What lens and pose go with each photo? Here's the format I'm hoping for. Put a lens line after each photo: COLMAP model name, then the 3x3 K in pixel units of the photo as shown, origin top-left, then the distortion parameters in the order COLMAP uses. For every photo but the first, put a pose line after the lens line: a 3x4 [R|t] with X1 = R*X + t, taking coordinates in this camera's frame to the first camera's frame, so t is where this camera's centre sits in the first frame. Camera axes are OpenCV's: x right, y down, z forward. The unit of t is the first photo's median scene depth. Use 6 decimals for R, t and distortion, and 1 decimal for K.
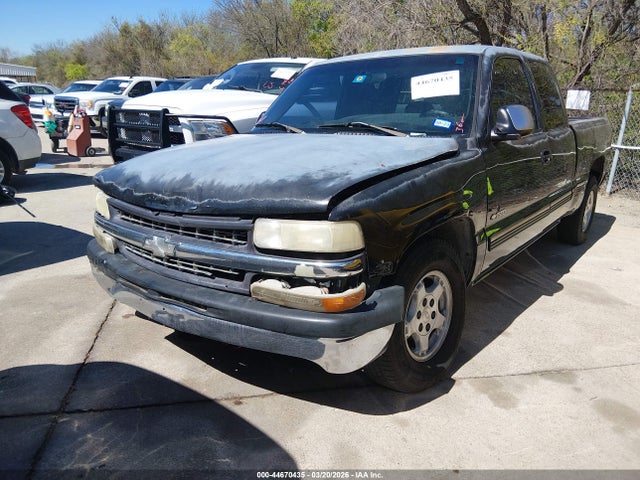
lens RADIAL K [[479.3, 0, 320.0], [0, 479.3, 240.0], [0, 0, 1]] dist [0.079169, -0.118469]
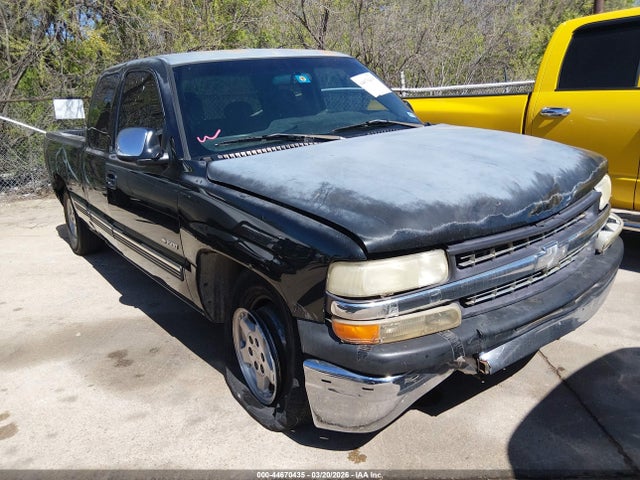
lens RADIAL K [[479.3, 0, 320.0], [0, 479.3, 240.0], [0, 0, 1]] dist [0.079169, -0.118469]
pose [[0.252133, -0.292206, 0.922521, -1.054469], [0.315533, 0.926043, 0.207084, -0.281507], [-0.914805, 0.238873, 0.325686, 0.913997]]
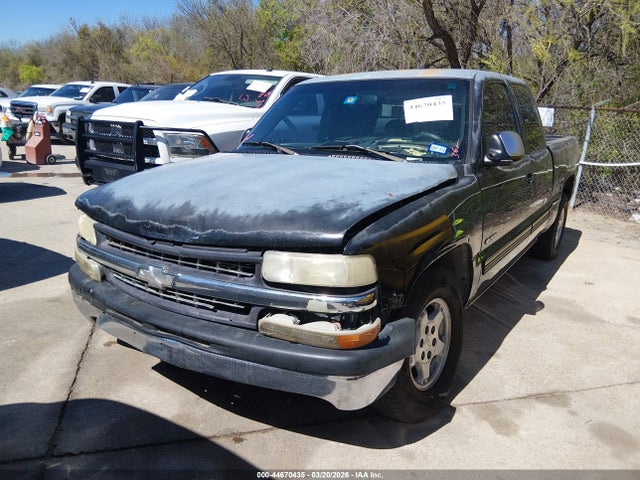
lens RADIAL K [[479.3, 0, 320.0], [0, 479.3, 240.0], [0, 0, 1]] dist [0.079169, -0.118469]
pose [[0.997020, -0.000652, 0.077136, -0.070409], [0.001738, 0.999900, -0.014011, -0.038439], [-0.077120, 0.014104, 0.996922, 0.022312]]
